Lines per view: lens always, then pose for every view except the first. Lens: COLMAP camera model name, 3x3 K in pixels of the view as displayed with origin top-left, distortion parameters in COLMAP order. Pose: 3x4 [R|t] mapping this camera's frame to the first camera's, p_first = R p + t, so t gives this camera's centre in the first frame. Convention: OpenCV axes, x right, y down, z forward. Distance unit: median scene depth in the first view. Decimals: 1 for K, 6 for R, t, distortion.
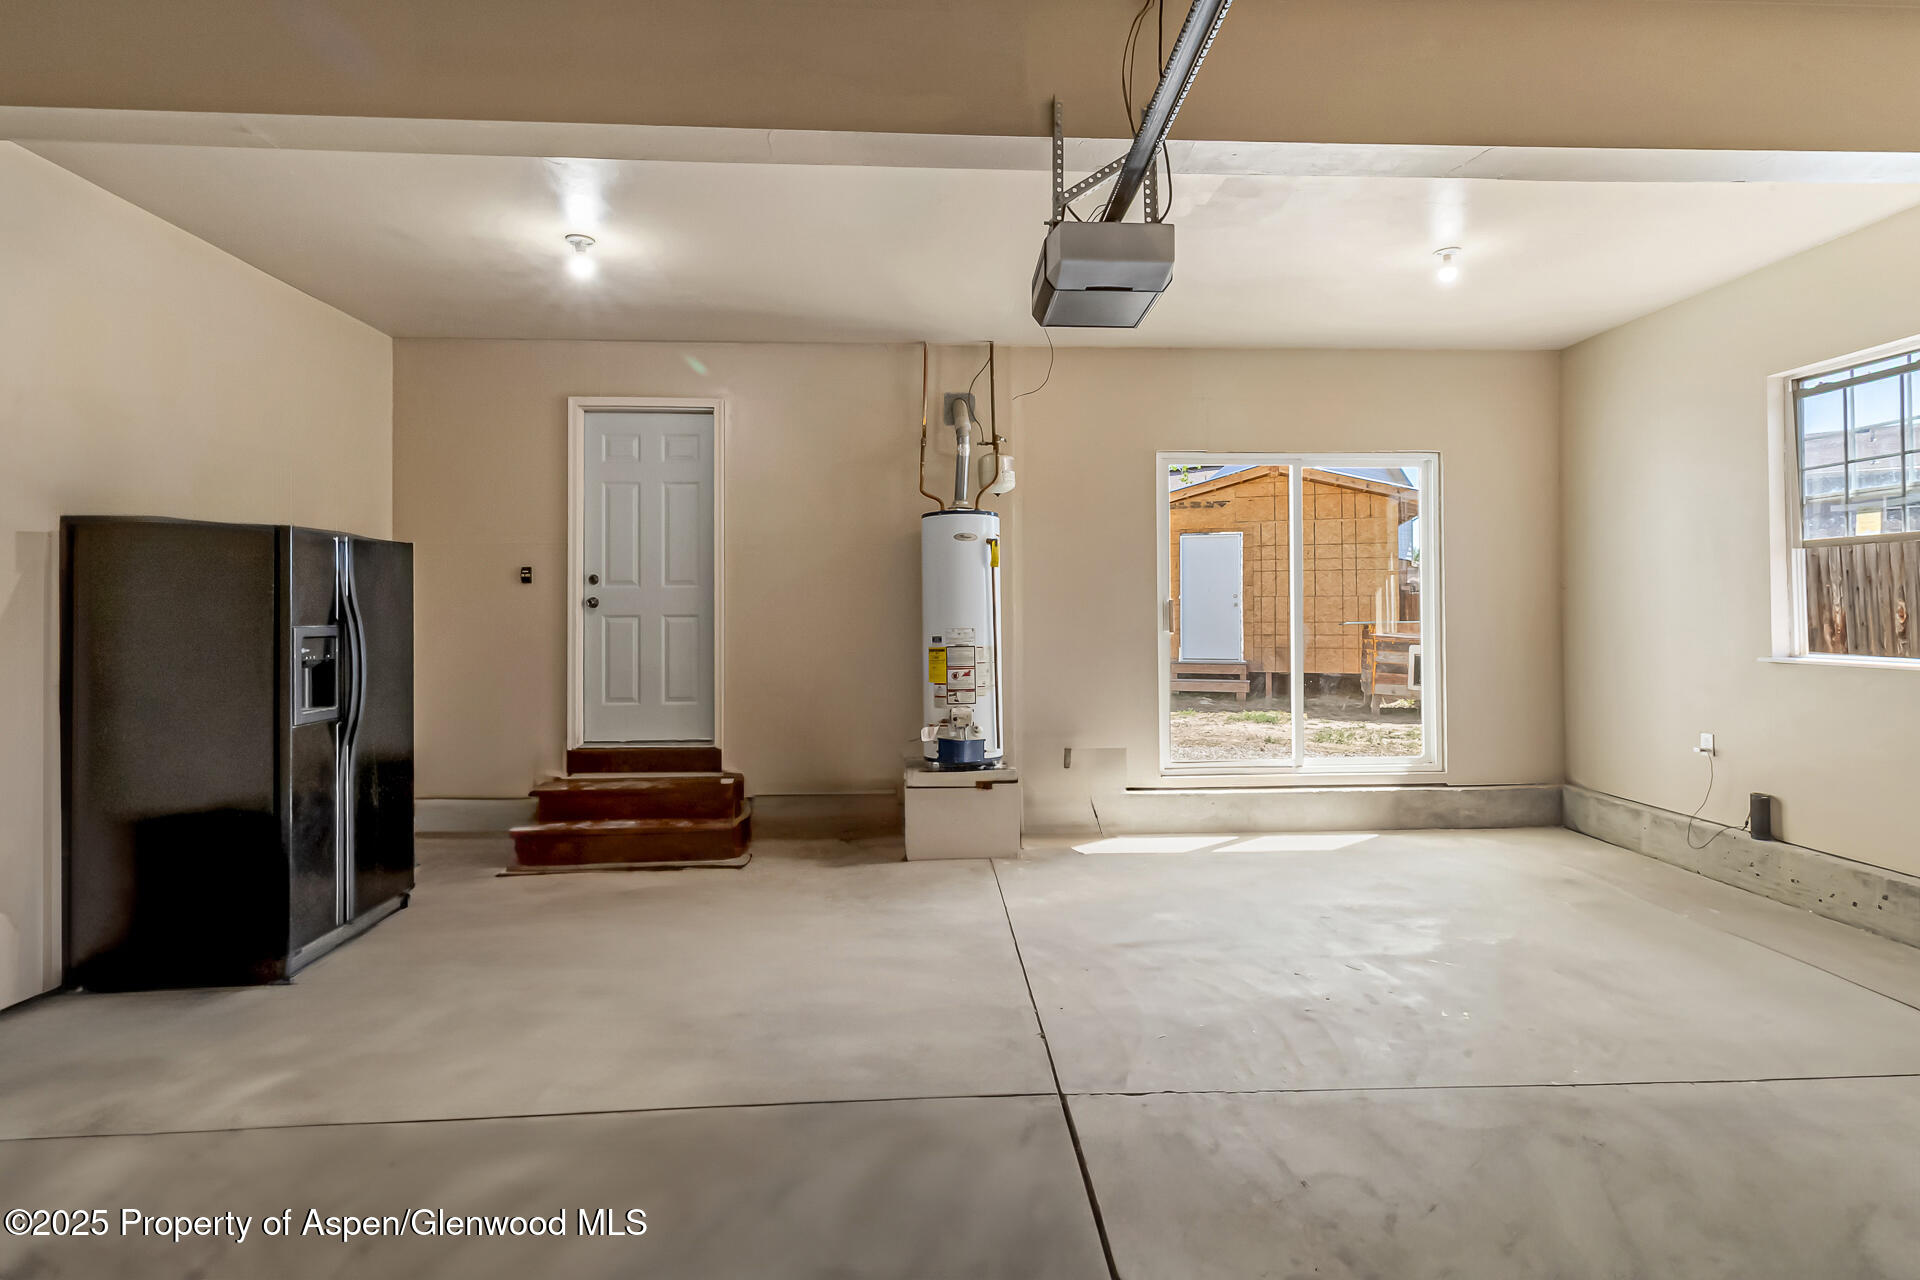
lens RADIAL K [[917.1, 0, 968.3], [0, 917.1, 612.9], [0, 0, 1]] dist [0.000431, 0.000173]
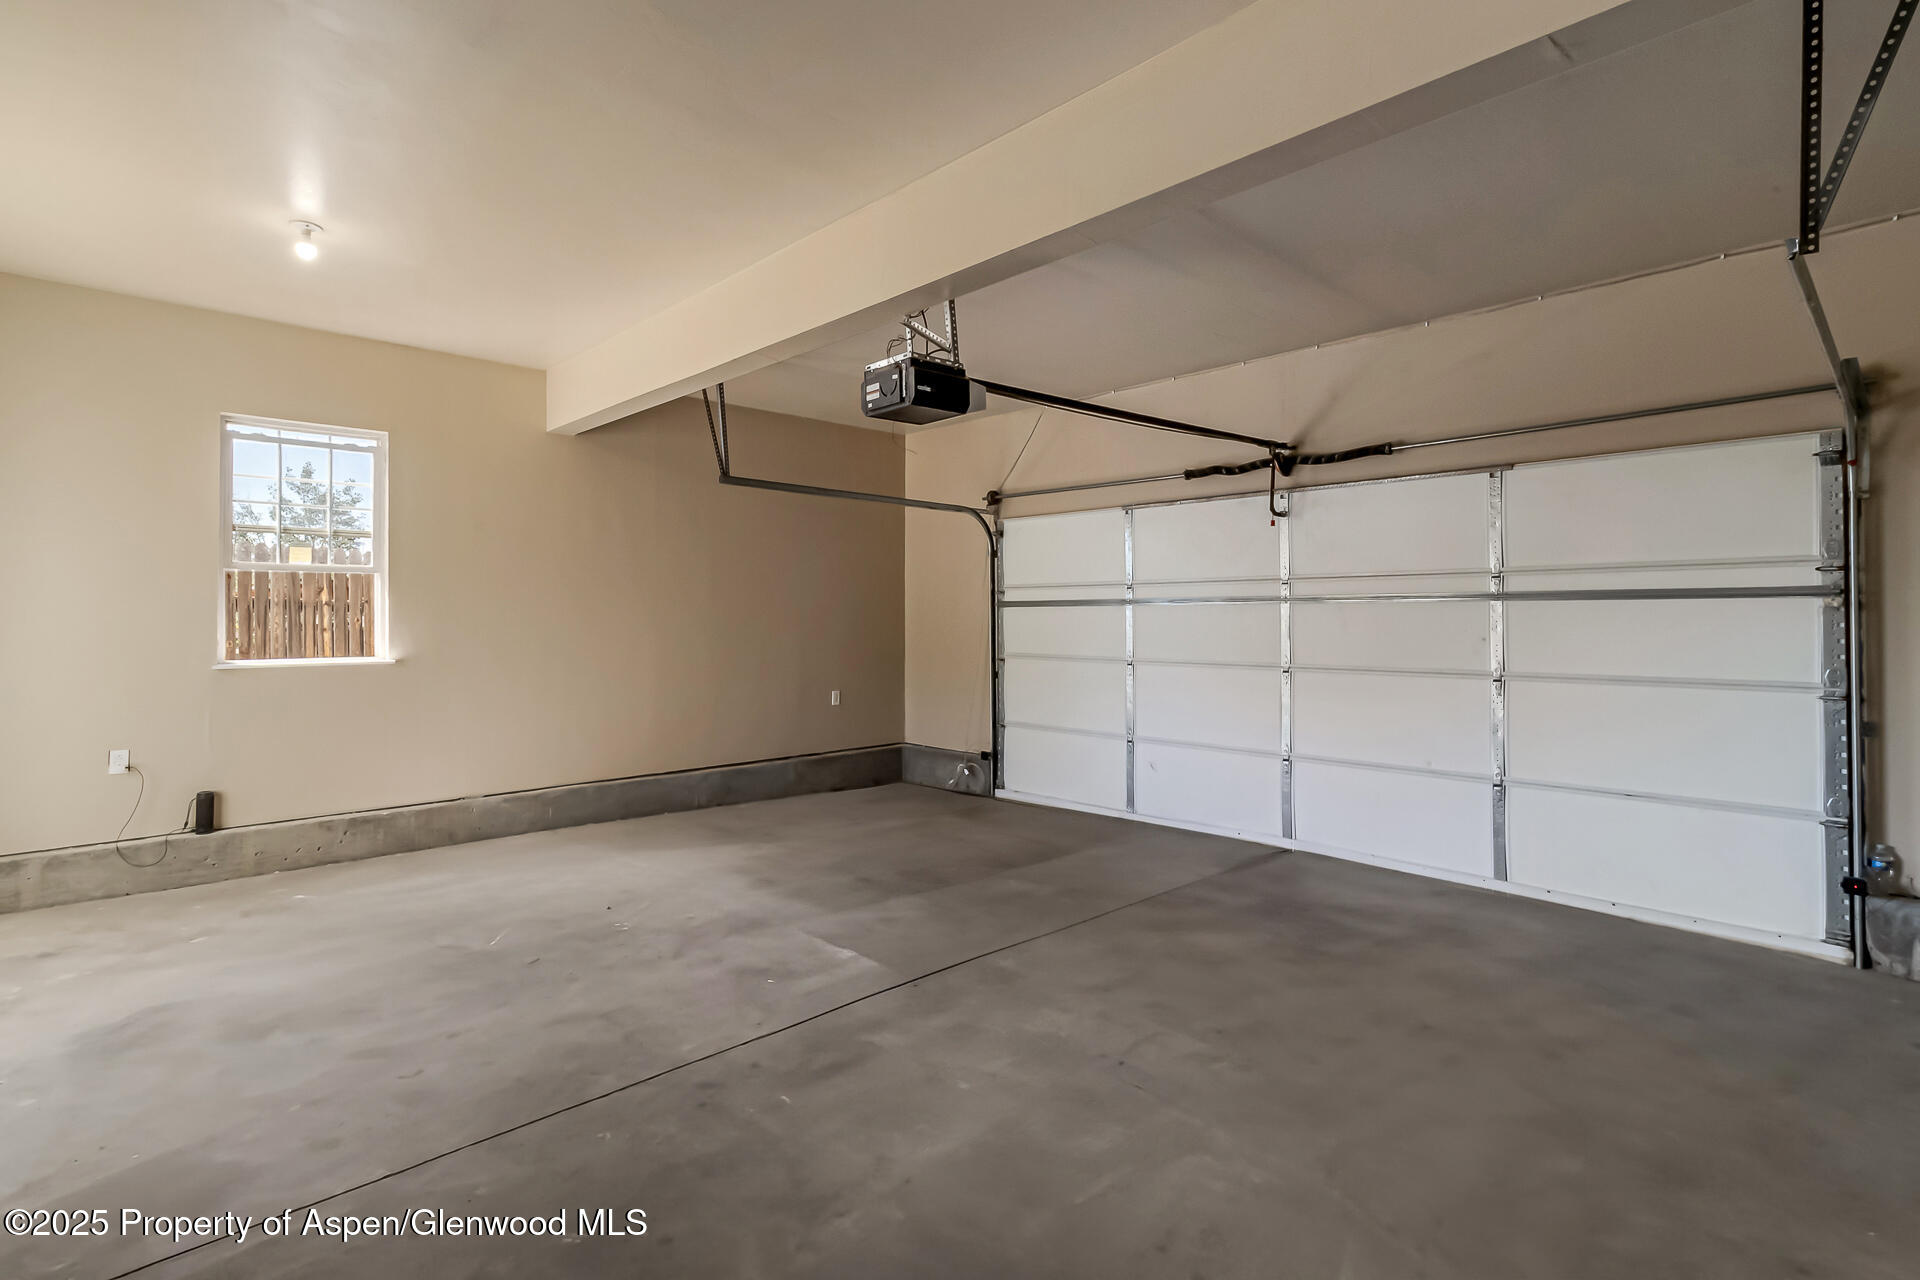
lens RADIAL K [[917.1, 0, 968.3], [0, 917.1, 612.9], [0, 0, 1]] dist [0.000431, 0.000173]
pose [[-0.653812, 0.015033, 0.756508, -0.560547], [0.009638, 0.999887, -0.011540, 0.007639], [-0.756596, -0.000254, -0.653883, 1.052920]]
